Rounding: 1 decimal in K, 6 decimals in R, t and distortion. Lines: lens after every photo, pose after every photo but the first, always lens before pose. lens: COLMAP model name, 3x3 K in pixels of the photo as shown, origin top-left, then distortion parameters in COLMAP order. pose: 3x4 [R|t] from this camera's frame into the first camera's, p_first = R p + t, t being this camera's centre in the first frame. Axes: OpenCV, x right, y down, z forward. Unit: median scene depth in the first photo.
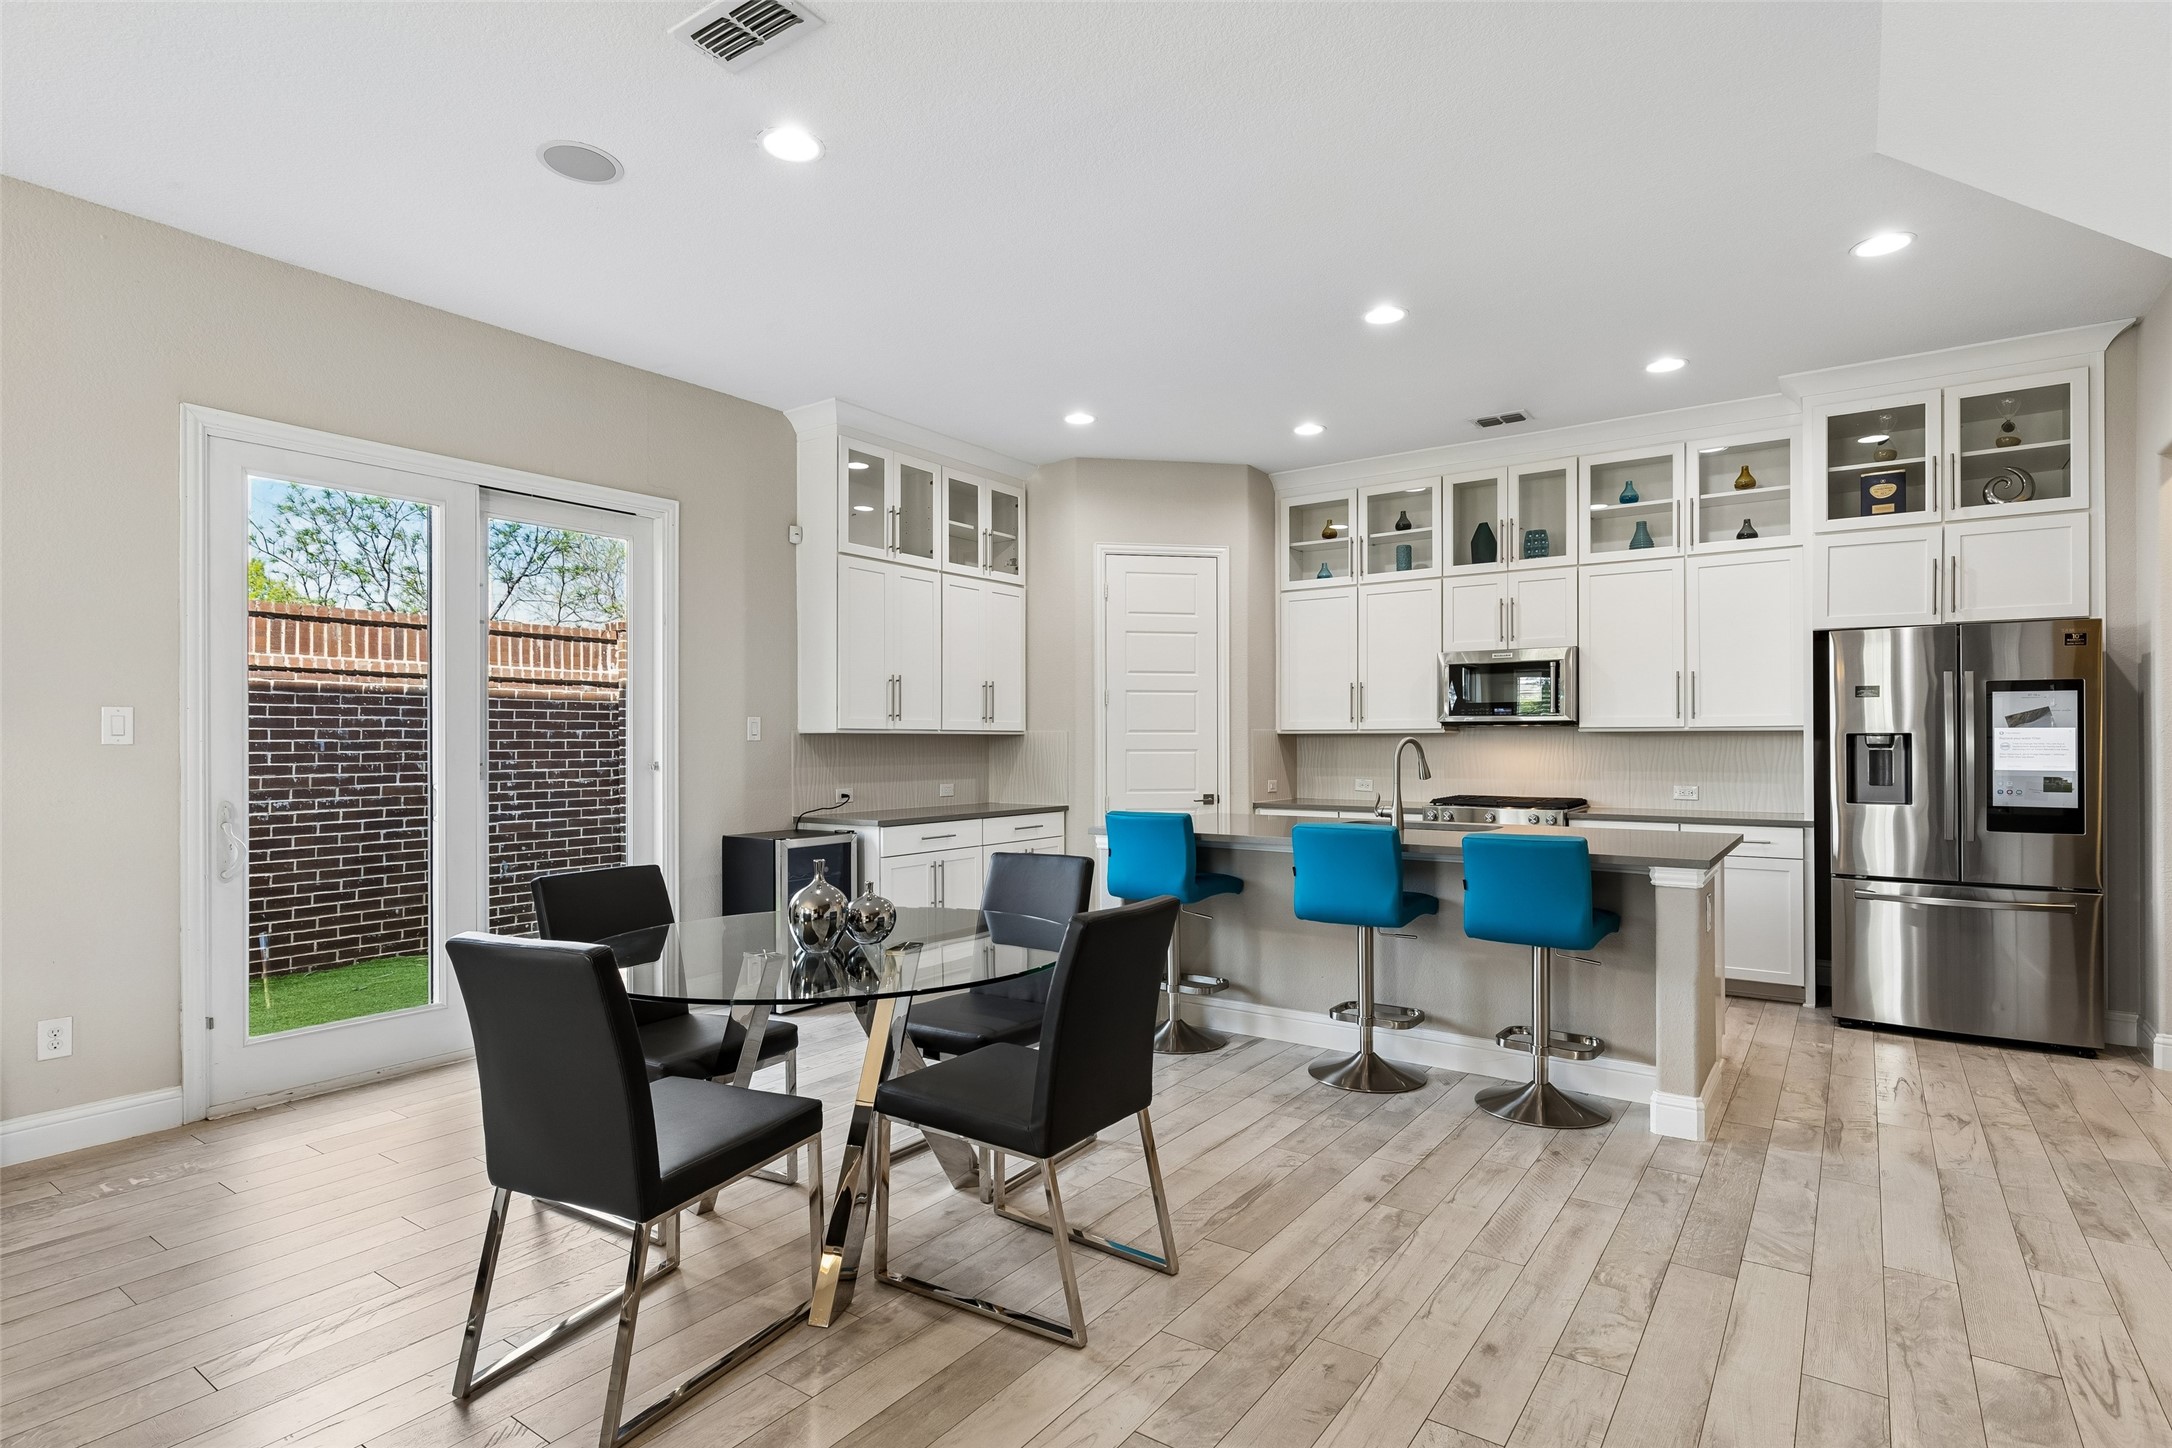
lens RADIAL K [[1076.7, 0, 1096.3], [0, 1076.7, 737.7], [0, 0, 1]] dist [-0.002150, -0.000376]
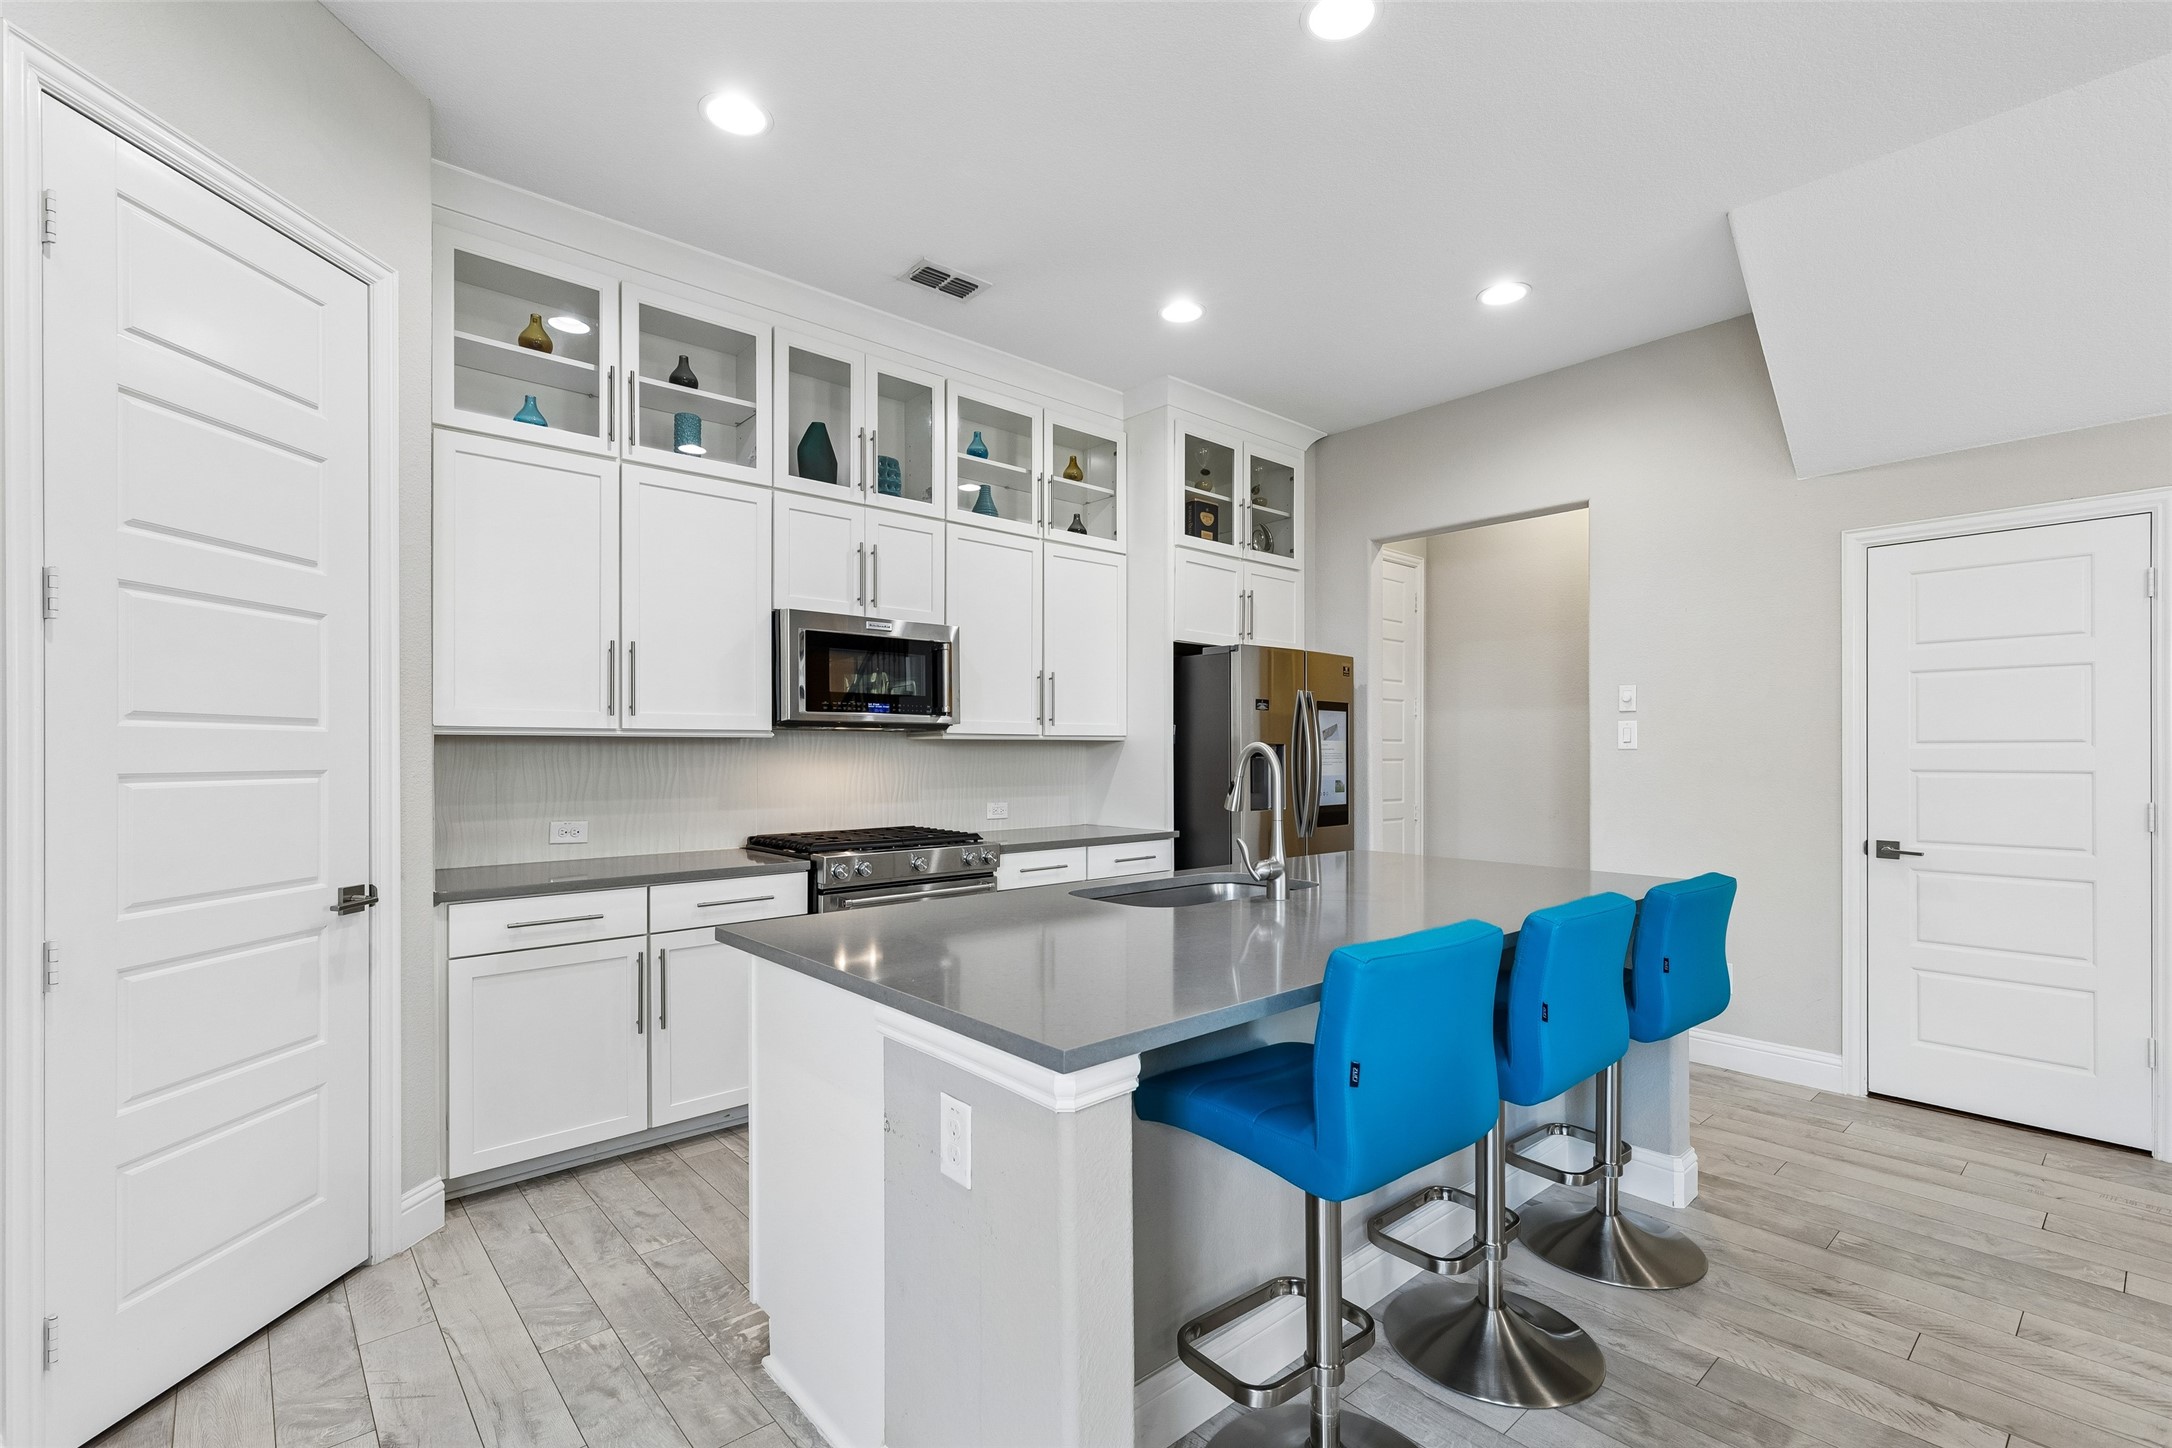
lens RADIAL K [[972.5, 0, 1099.2], [0, 972.5, 750.1], [0, 0, 1]] dist [0.002020, -0.000846]
pose [[0.222401, 0.001381, 0.974954, -0.233095], [-0.005444, 0.999985, -0.000175, 0.002512], [-0.974940, -0.005269, 0.222405, 0.867151]]
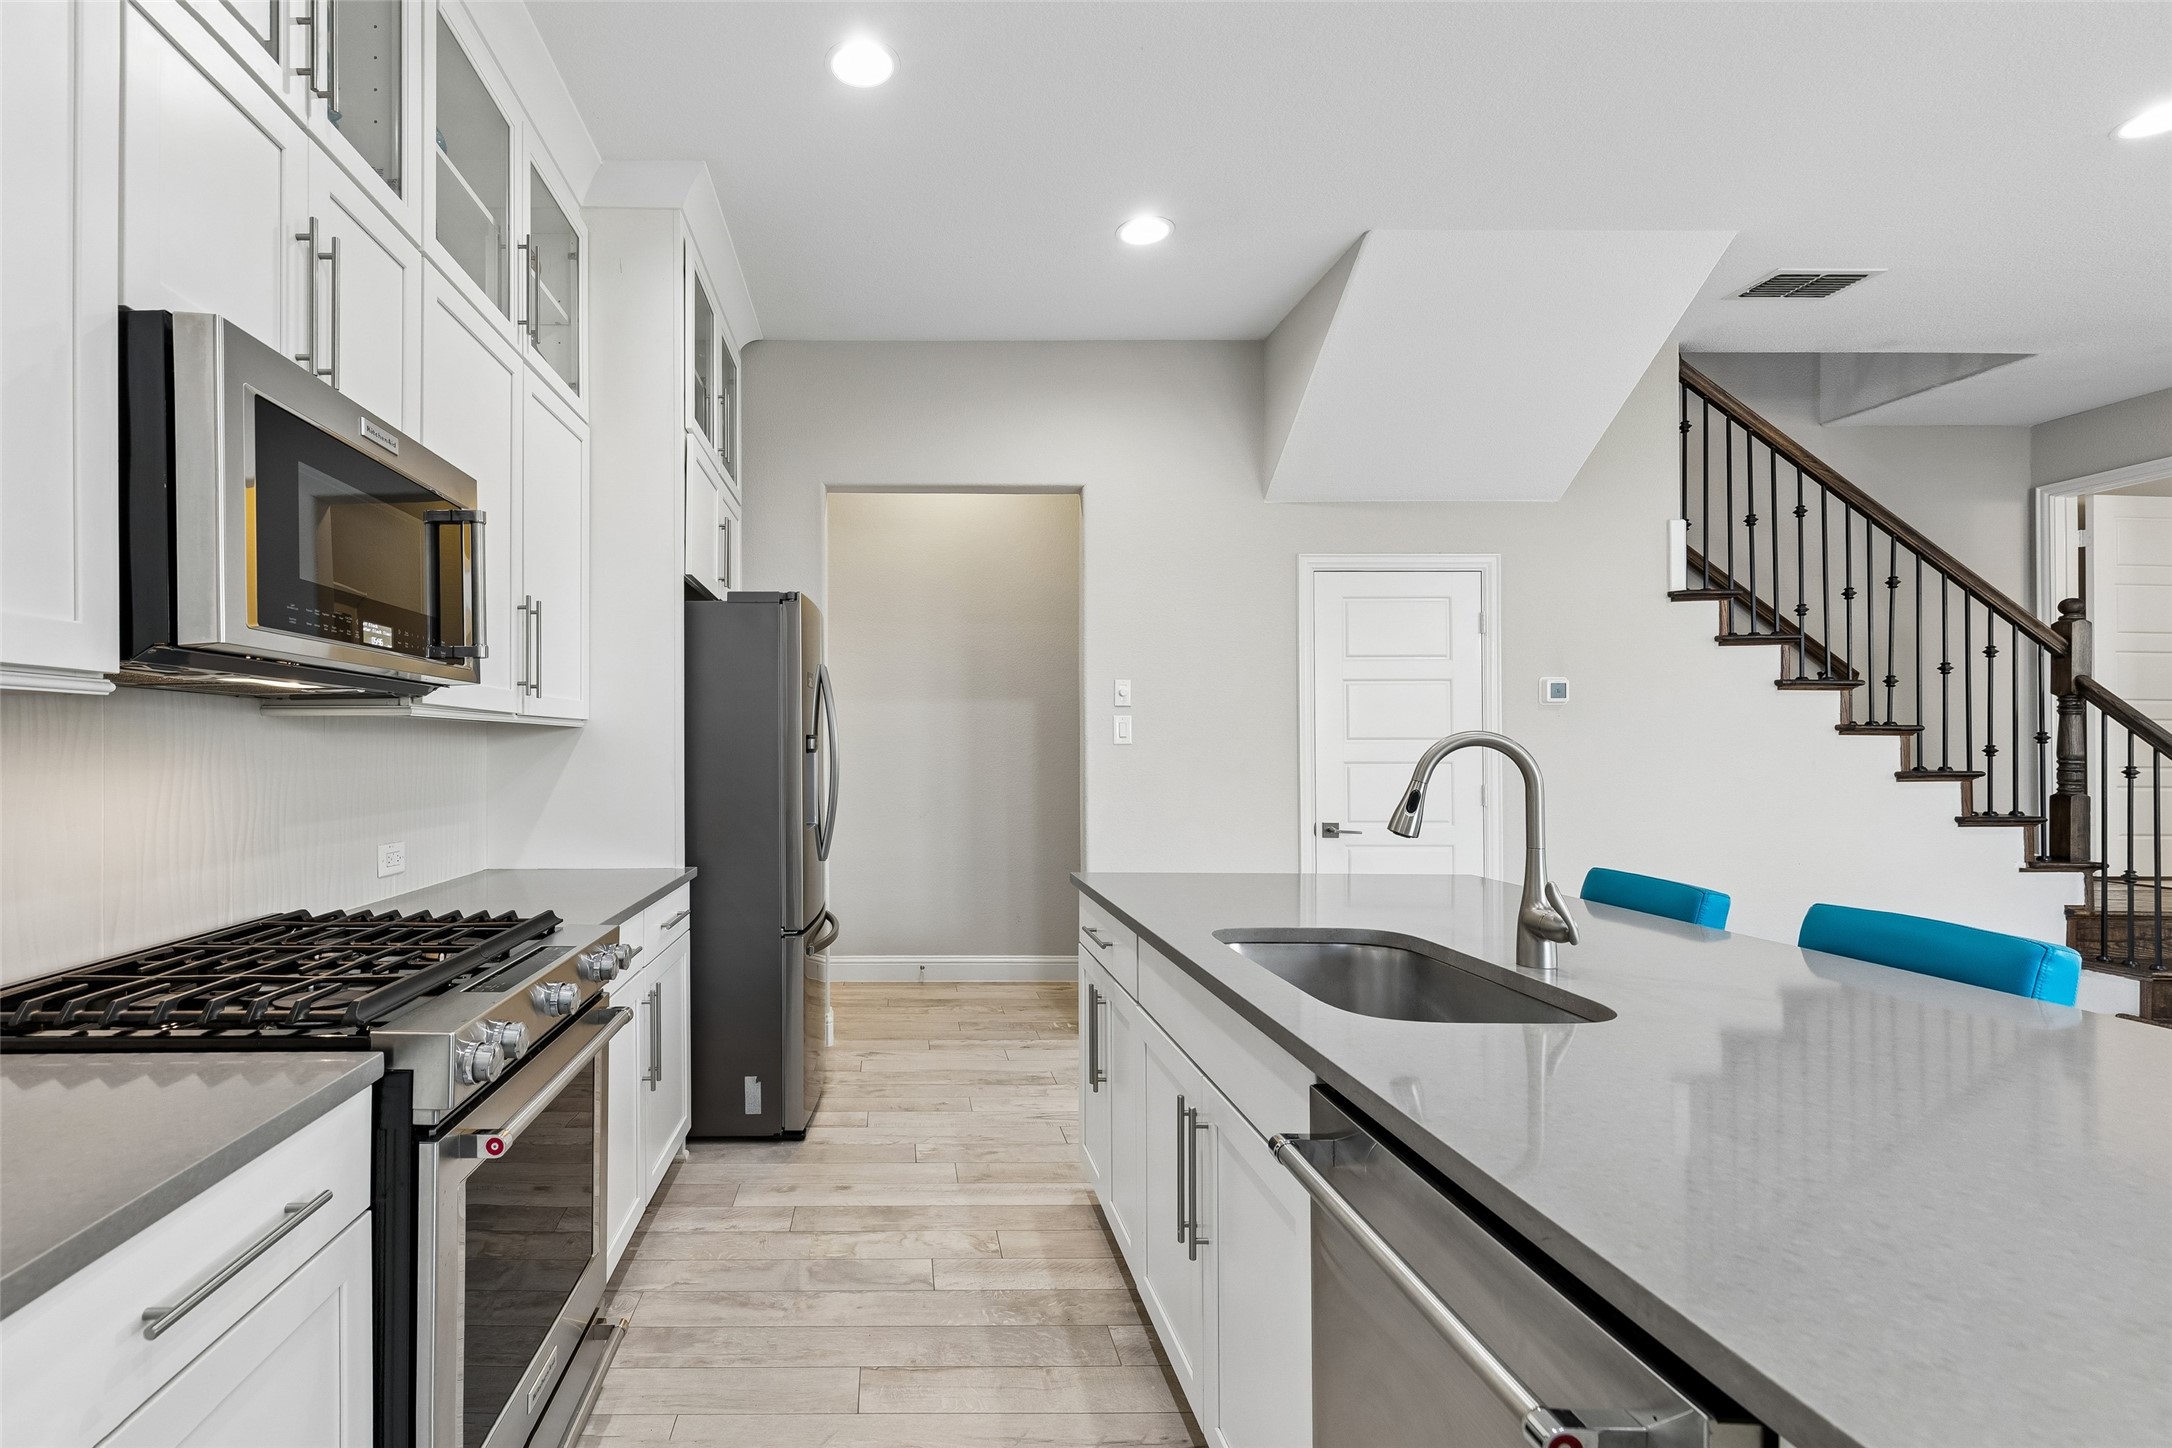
lens RADIAL K [[1009.0, 0, 1050.6], [0, 1009.0, 737.5], [0, 0, 1]] dist [0.021201, 0.000081]
pose [[-0.591455, 0.007596, 0.806302, 0.021119], [-0.005725, 0.999891, -0.013619, 0.005311], [-0.806318, -0.012671, -0.591347, 1.159128]]
